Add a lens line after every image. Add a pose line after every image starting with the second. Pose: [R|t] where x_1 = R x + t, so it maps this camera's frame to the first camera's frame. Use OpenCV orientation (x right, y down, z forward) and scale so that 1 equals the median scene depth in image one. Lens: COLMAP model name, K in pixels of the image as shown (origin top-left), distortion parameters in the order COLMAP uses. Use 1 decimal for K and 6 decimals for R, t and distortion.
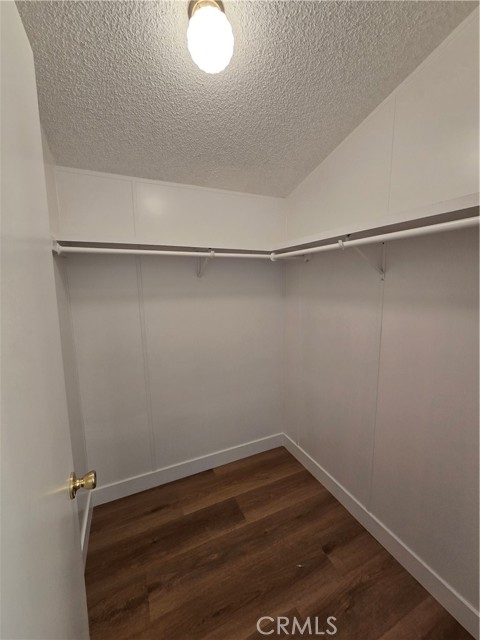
lens RADIAL K [[261.7, 0, 243.6], [0, 261.7, 321.1], [0, 0, 1]] dist [-0.005523, 0.001847]
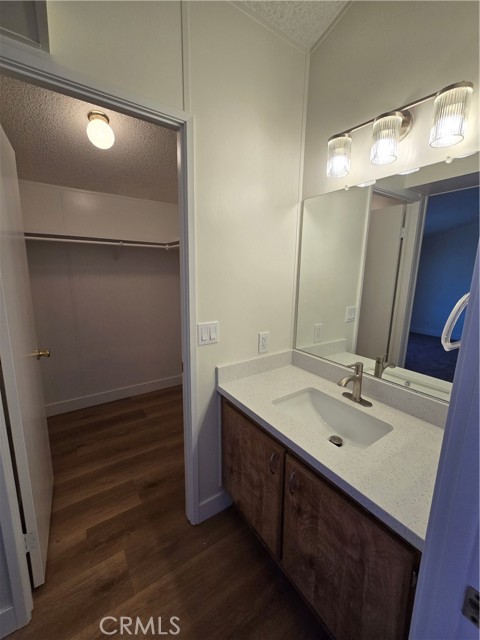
lens RADIAL K [[261.7, 0, 235.6], [0, 261.7, 319.4], [0, 0, 1]] dist [-0.005523, 0.001847]
pose [[0.984440, -0.010912, 0.175382, 0.239710], [0.007762, 0.999796, 0.018636, 0.144020], [-0.175549, -0.016985, 0.984324, -0.556485]]
